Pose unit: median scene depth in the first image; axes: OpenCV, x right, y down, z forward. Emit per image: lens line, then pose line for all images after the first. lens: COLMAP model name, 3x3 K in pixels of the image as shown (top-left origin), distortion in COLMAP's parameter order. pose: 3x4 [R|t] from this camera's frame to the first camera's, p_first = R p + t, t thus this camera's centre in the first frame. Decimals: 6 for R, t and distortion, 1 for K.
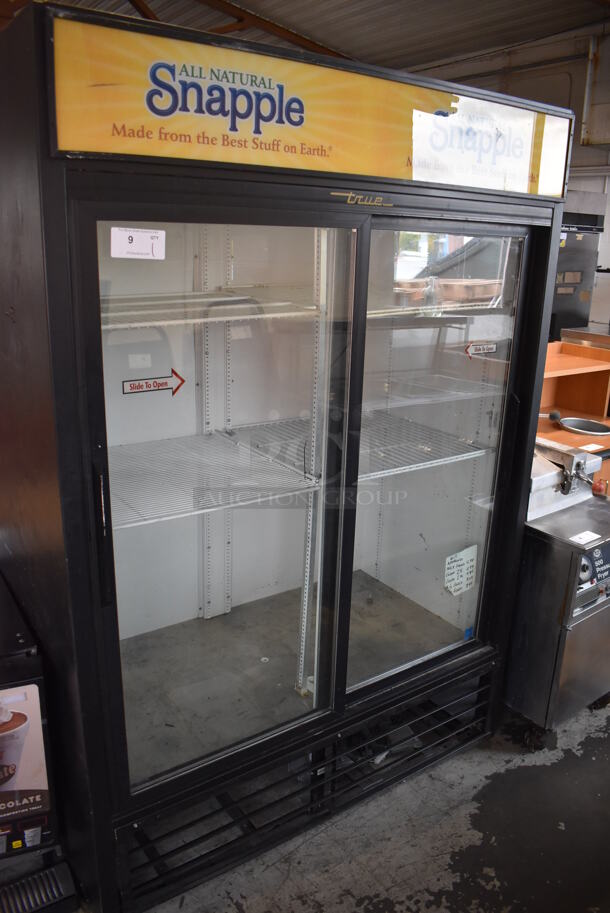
lens RADIAL K [[707.9, 0, 304.1], [0, 707.9, 454.7], [0, 0, 1]] dist [-0.093878, -0.018980]
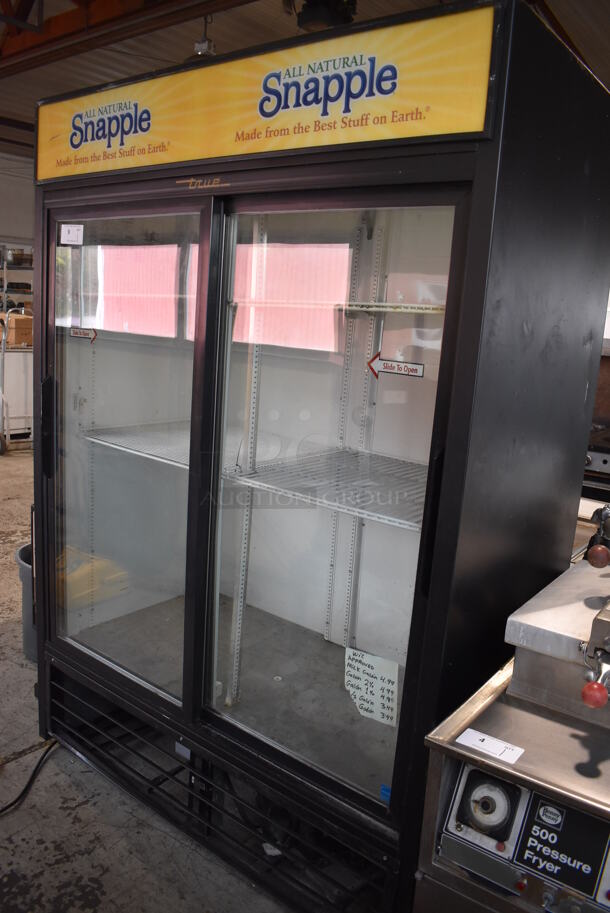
lens RADIAL K [[707.9, 0, 304.1], [0, 707.9, 456.2], [0, 0, 1]] dist [-0.093878, -0.018980]
pose [[0.254780, 0.183230, -0.949481, 0.974697], [-0.356375, 0.930564, 0.083951, -0.070147], [0.898935, 0.316982, 0.302388, 0.829454]]
